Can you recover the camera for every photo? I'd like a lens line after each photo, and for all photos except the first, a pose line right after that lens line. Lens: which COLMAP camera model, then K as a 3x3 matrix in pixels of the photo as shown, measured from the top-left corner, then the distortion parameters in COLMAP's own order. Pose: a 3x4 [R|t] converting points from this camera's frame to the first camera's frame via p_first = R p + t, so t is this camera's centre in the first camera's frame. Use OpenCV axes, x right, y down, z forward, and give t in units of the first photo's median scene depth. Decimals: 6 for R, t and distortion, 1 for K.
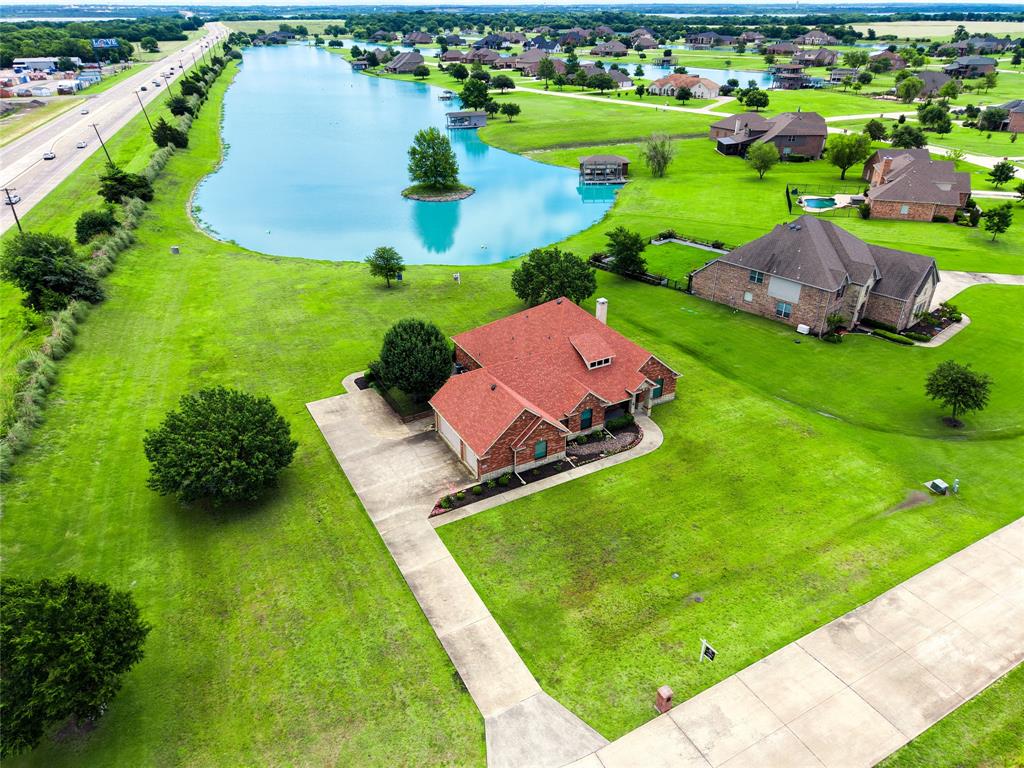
lens RADIAL K [[686.9, 0, 508.4], [0, 686.9, 385.5], [0, 0, 1]] dist [0.011874, -0.007391]
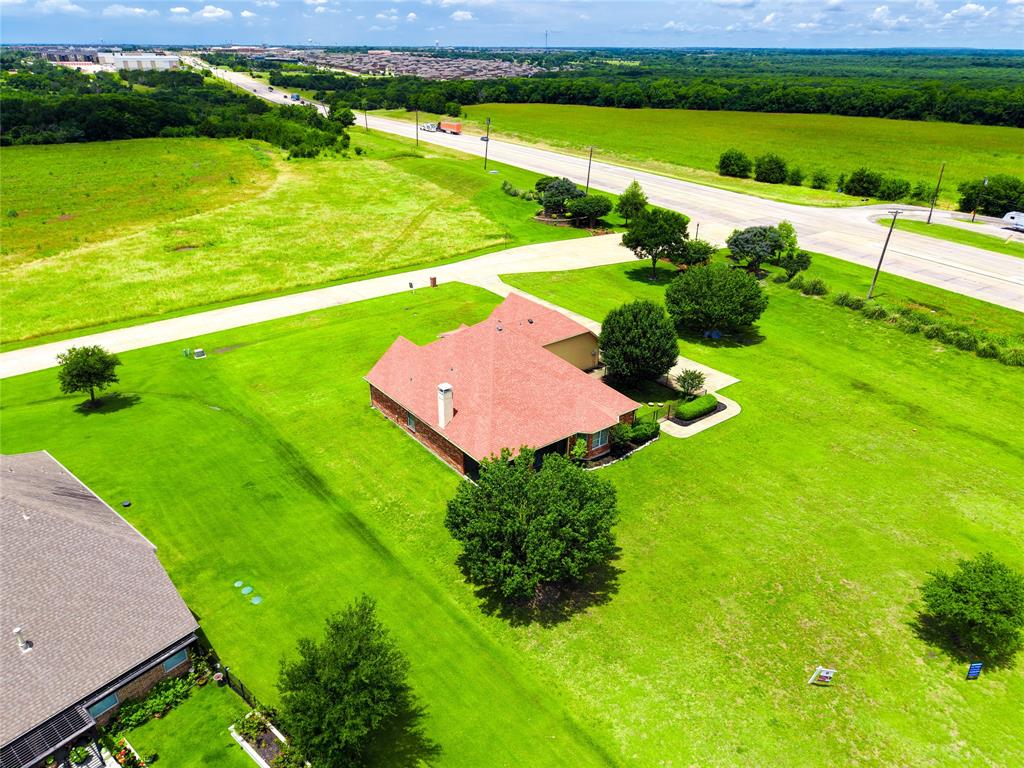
lens RADIAL K [[686.9, 0, 508.4], [0, 686.9, 385.5], [0, 0, 1]] dist [0.011874, -0.007391]
pose [[-0.987202, 0.069525, -0.143525, 0.156864], [-0.077792, 0.575701, 0.813951, -0.638146], [0.139217, 0.814699, -0.562925, 1.271635]]
